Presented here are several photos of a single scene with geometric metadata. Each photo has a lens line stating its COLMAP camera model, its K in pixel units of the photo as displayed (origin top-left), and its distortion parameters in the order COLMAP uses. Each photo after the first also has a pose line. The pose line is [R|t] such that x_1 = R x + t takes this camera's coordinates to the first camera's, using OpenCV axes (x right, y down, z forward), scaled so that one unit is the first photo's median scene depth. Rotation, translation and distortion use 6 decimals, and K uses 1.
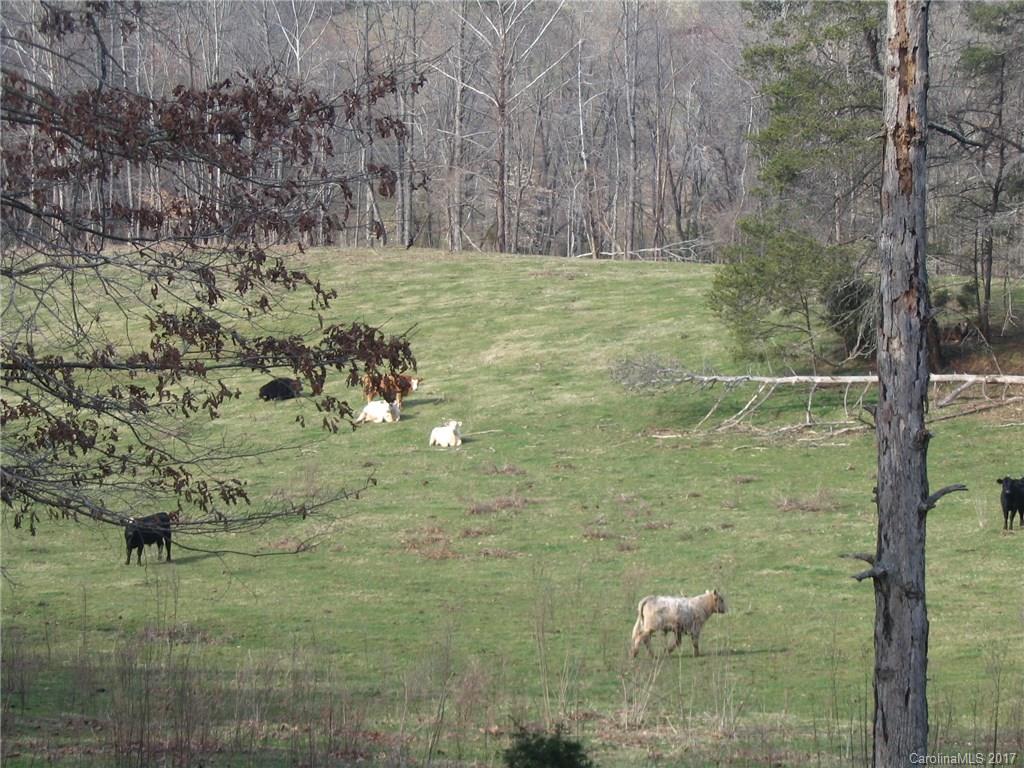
lens RADIAL K [[3147.4, 0, 512.4], [0, 3147.4, 384.2], [0, 0, 1]] dist [-0.141794, 0.000000]
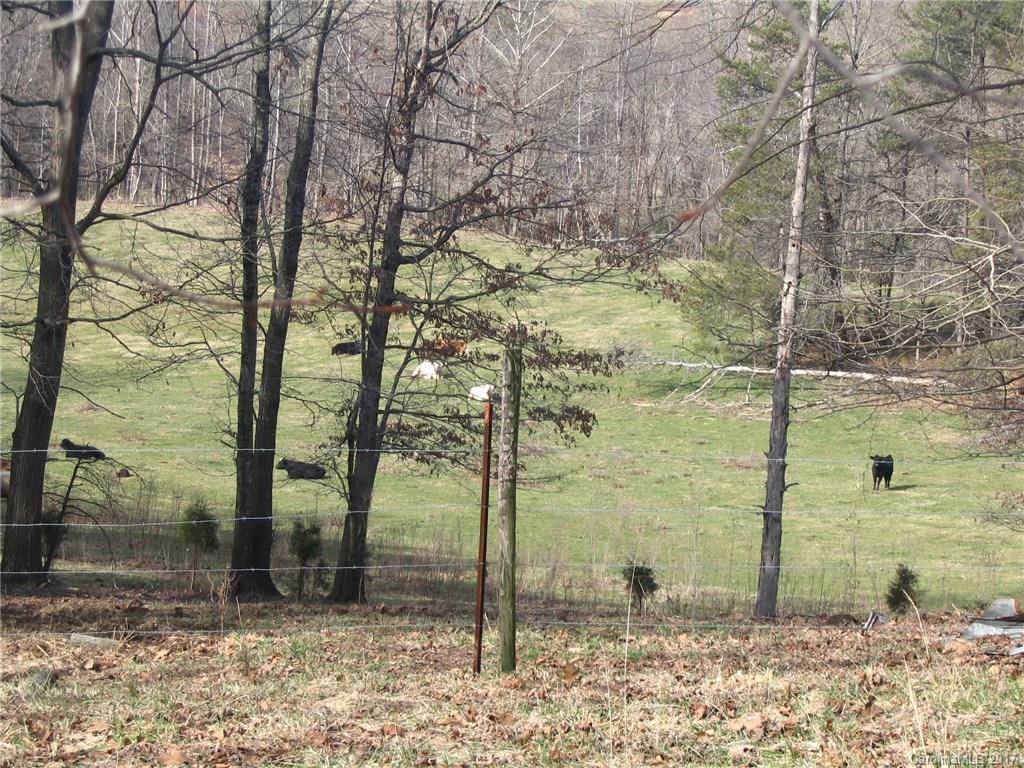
lens RADIAL K [[3147.4, 0, 511.7], [0, 3147.4, 383.9], [0, 0, 1]] dist [-0.141794, 0.000000]
pose [[0.997865, 0.062566, 0.018723, -0.034679], [-0.063011, 0.997719, 0.024231, -0.022194], [-0.017165, -0.025359, 0.999531, -0.370494]]
